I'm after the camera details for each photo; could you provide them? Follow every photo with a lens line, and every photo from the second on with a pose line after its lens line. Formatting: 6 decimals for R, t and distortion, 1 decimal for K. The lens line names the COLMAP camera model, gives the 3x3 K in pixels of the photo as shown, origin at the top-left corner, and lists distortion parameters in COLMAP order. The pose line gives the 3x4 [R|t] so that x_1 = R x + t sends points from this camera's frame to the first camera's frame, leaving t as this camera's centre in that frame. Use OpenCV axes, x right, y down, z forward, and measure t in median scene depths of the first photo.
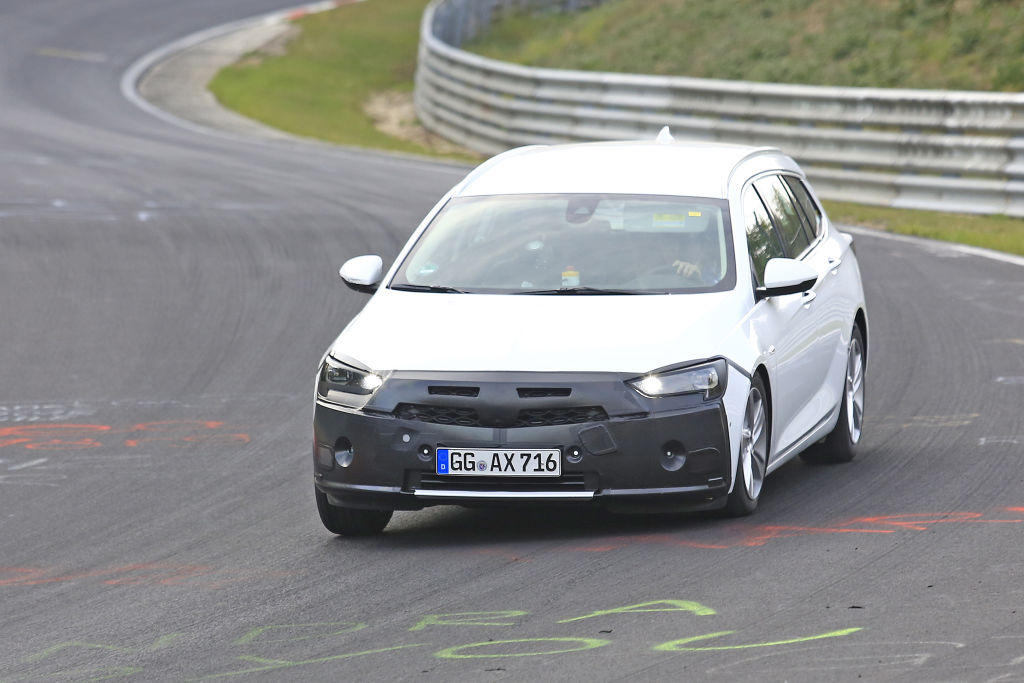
lens RADIAL K [[5695.3, 0, 516.7], [0, 5695.3, 346.8], [0, 0, 1]] dist [1.156428, 0.000000]
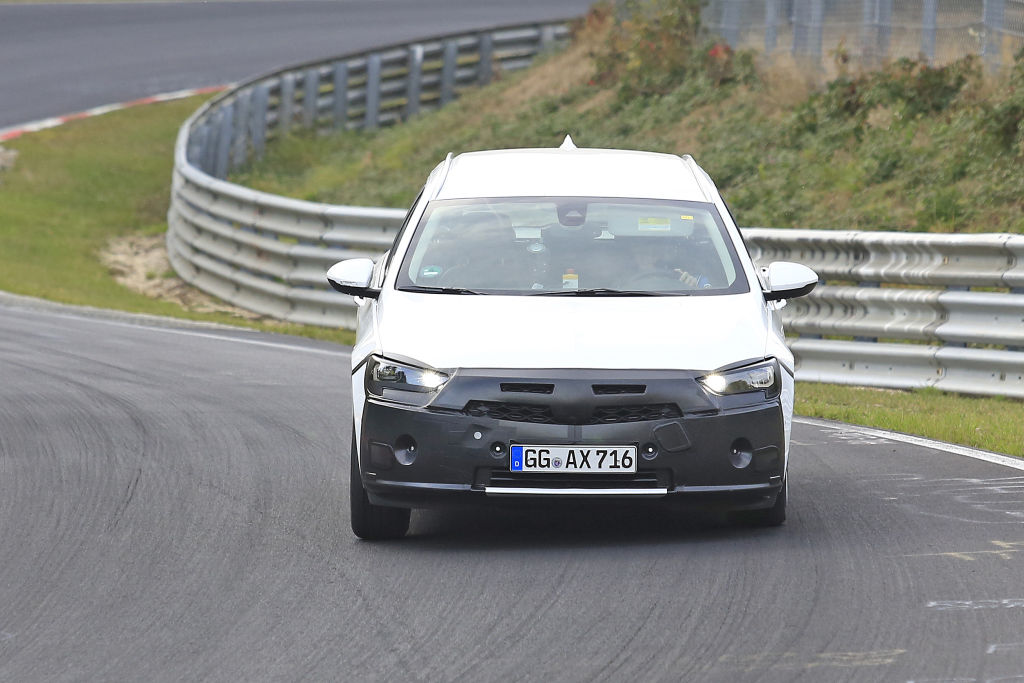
lens RADIAL K [[5695.3, 0, 508.7], [0, 5695.3, 346.3], [0, 0, 1]] dist [1.156428, 0.000000]
pose [[0.999846, -0.009796, -0.014567, 0.039075], [0.009803, 0.999952, 0.000445, -0.029503], [0.014562, -0.000588, 0.999894, 0.232077]]
